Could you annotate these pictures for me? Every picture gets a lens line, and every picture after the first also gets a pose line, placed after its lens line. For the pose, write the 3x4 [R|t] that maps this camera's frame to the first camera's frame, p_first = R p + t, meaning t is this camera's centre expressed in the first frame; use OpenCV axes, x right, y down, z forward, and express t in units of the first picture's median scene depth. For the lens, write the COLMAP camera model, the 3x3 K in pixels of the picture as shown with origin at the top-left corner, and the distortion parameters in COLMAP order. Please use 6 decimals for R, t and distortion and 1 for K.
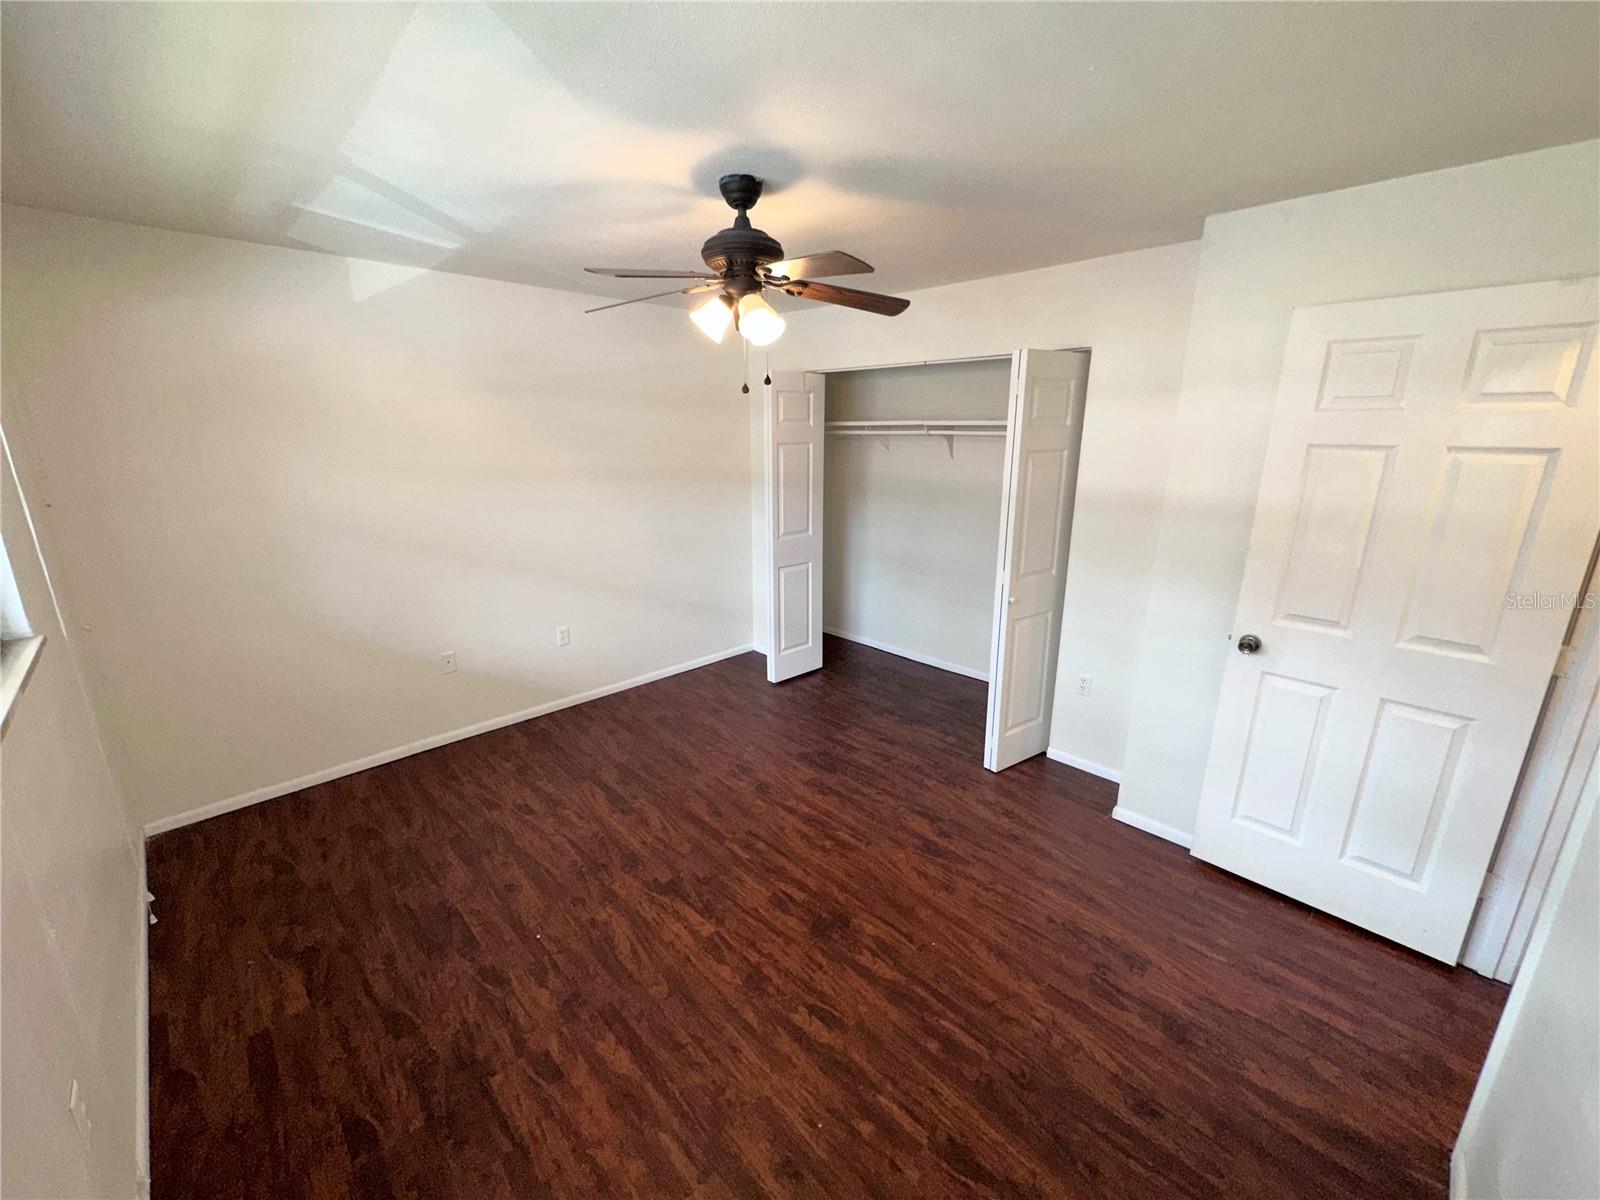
lens RADIAL K [[639.9, 0, 798.6], [0, 639.9, 602.2], [0, 0, 1]] dist [-0.006984, -0.000081]
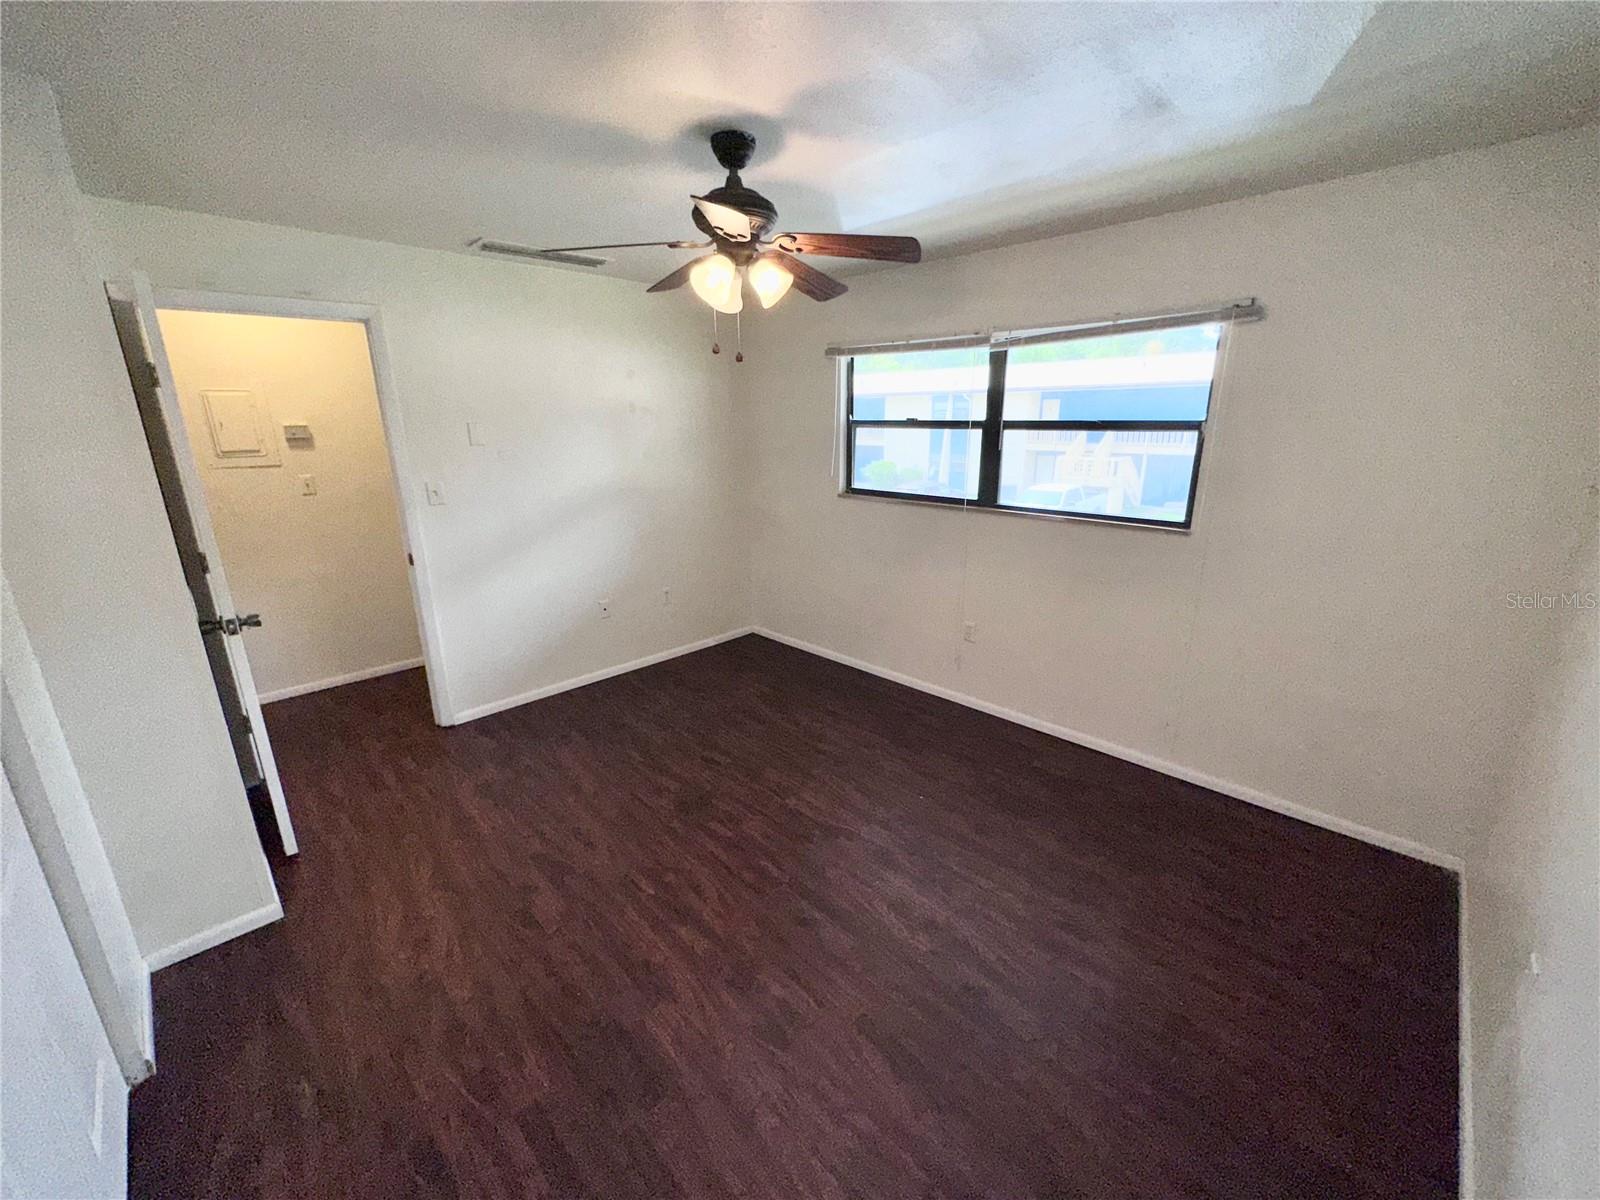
lens RADIAL K [[639.9, 0, 801.8], [0, 639.9, 600.3], [0, 0, 1]] dist [-0.006984, -0.000081]
pose [[-0.999929, 0.009957, -0.006574, -0.135924], [0.005148, 0.857081, 0.515155, -0.412092], [0.010764, 0.515085, -0.857072, 1.608230]]
